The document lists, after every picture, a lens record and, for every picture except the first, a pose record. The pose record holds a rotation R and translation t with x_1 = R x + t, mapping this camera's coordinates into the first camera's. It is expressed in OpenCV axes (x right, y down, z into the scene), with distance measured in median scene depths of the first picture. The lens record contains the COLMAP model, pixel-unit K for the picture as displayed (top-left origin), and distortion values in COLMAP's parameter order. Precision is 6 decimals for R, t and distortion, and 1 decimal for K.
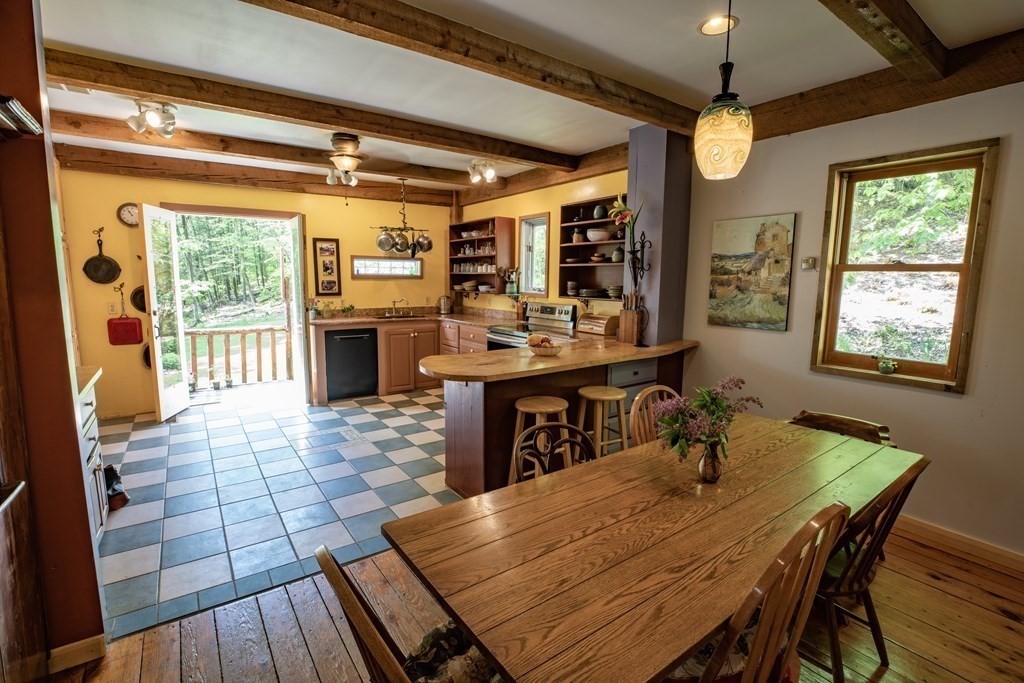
lens RADIAL K [[464.7, 0, 506.9], [0, 464.7, 340.3], [0, 0, 1]] dist [-0.033979, 0.003809]
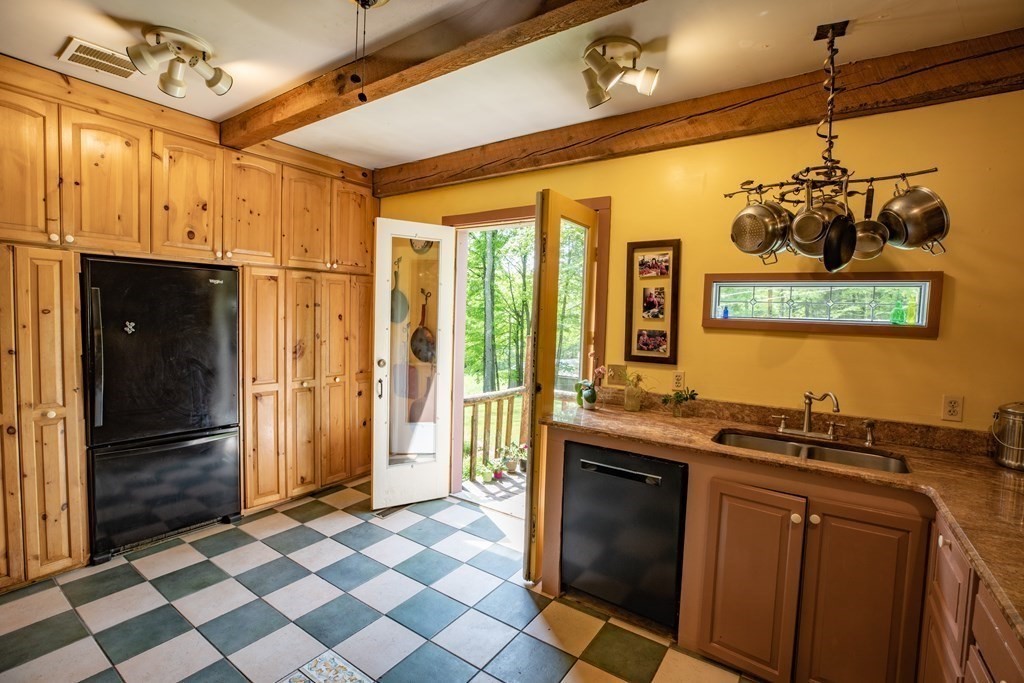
lens RADIAL K [[464.7, 0, 516.7], [0, 464.7, 341.7], [0, 0, 1]] dist [-0.033979, 0.003809]
pose [[0.352590, 0.055664, -0.934121, 0.004630], [-0.151473, 0.988460, 0.001727, -0.099425], [0.923437, 0.140885, 0.356953, 0.715625]]
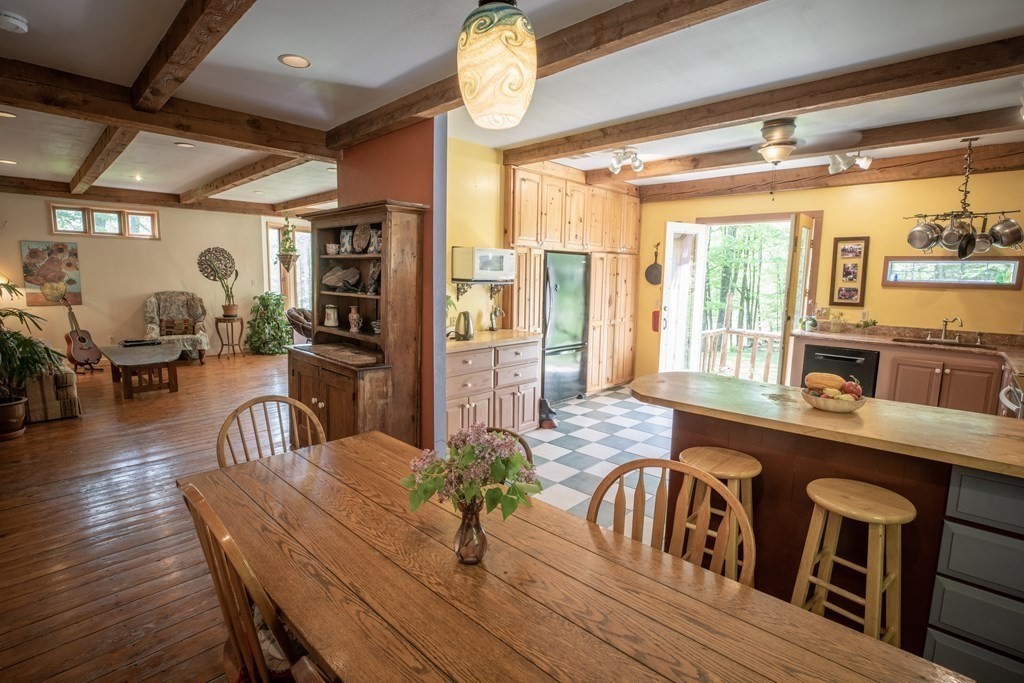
lens RADIAL K [[481.6, 0, 522.5], [0, 481.6, 339.6], [0, 0, 1]] dist [-0.030193, 0.005972]
pose [[0.209543, 0.123727, -0.969940, 0.334208], [-0.146613, 0.984723, 0.093939, -0.032702], [0.966745, 0.122522, 0.224482, 0.257579]]
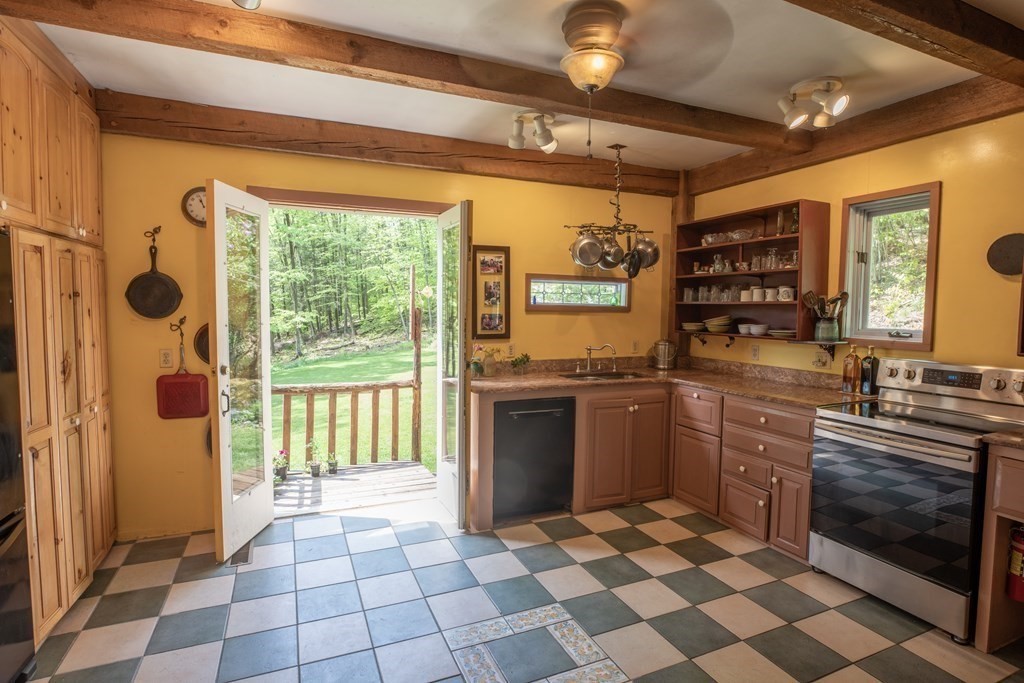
lens RADIAL K [[516.7, 0, 509.1], [0, 516.7, 340.6], [0, 0, 1]] dist [-0.028588, 0.001925]
pose [[0.978588, 0.013325, -0.205395, -0.224137], [-0.028463, 0.997075, -0.070926, -0.046952], [0.203849, 0.075254, 0.976106, 0.340953]]
